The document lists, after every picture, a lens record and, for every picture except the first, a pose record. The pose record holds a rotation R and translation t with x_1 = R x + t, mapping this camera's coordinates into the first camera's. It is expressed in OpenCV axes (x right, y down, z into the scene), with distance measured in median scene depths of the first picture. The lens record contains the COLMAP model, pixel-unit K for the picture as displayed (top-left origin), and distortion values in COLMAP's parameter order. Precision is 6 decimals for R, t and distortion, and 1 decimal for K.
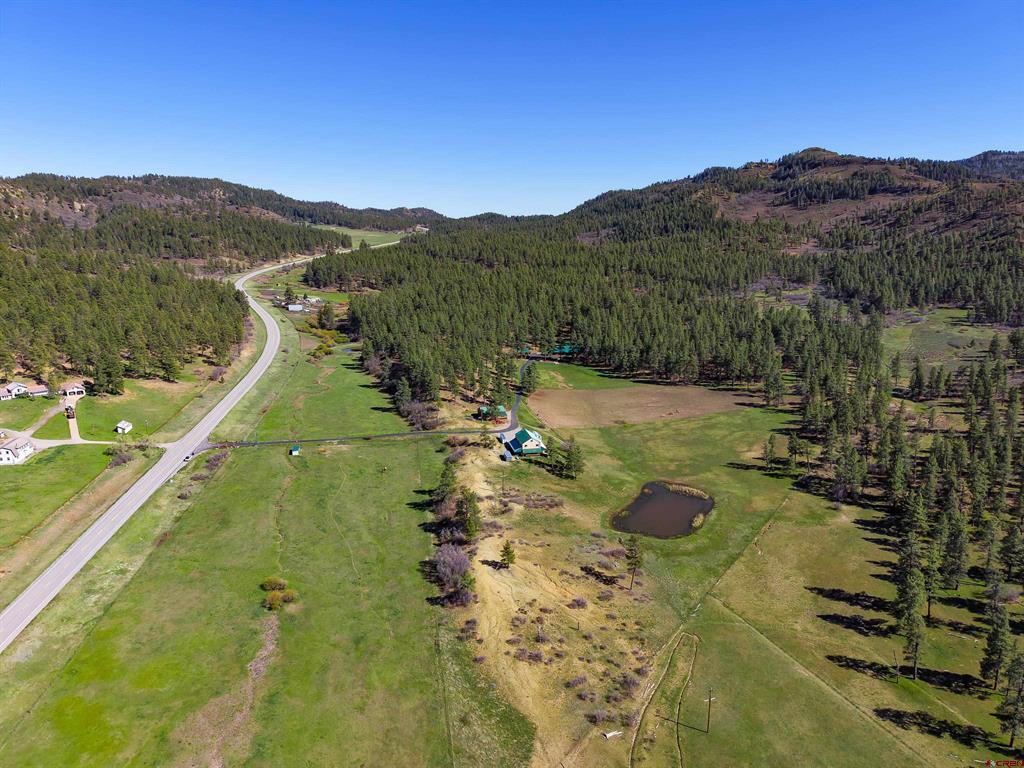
lens RADIAL K [[712.1, 0, 511.1], [0, 712.1, 383.8], [0, 0, 1]] dist [0.009583, 0.000678]
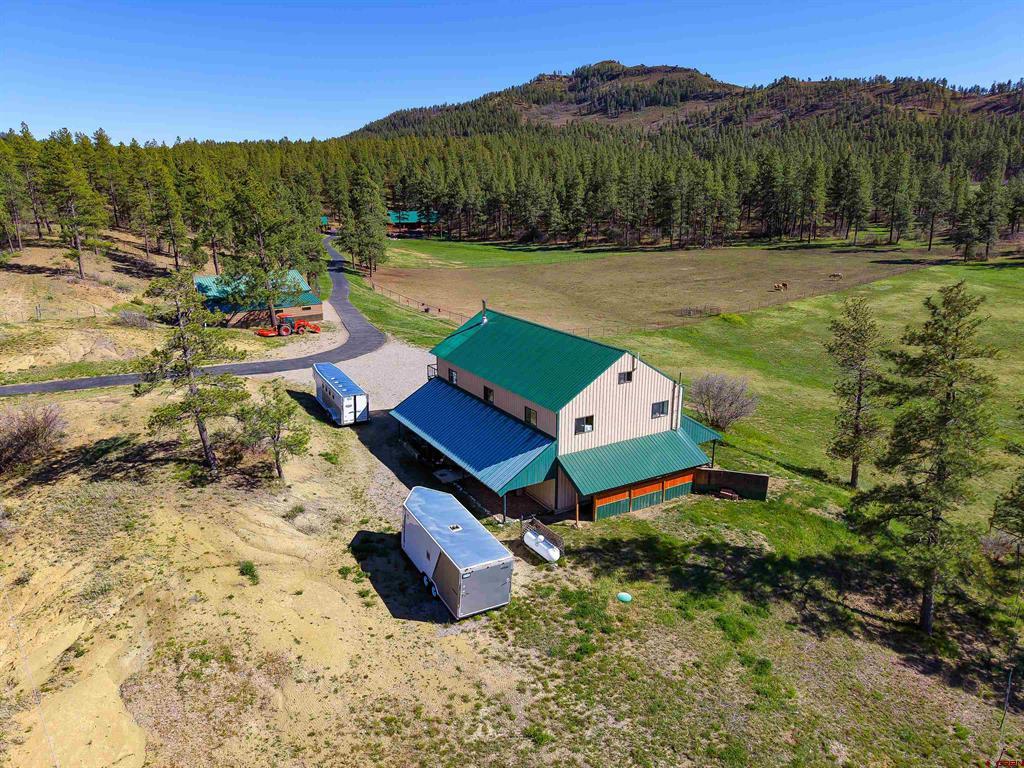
lens RADIAL K [[712.1, 0, 512.1], [0, 712.1, 383.2], [0, 0, 1]] dist [0.009583, 0.000678]
pose [[0.947276, -0.095015, 0.306008, -0.005544], [0.081205, 0.995033, 0.057581, 0.016998], [-0.309959, -0.029696, 0.950286, 0.208190]]
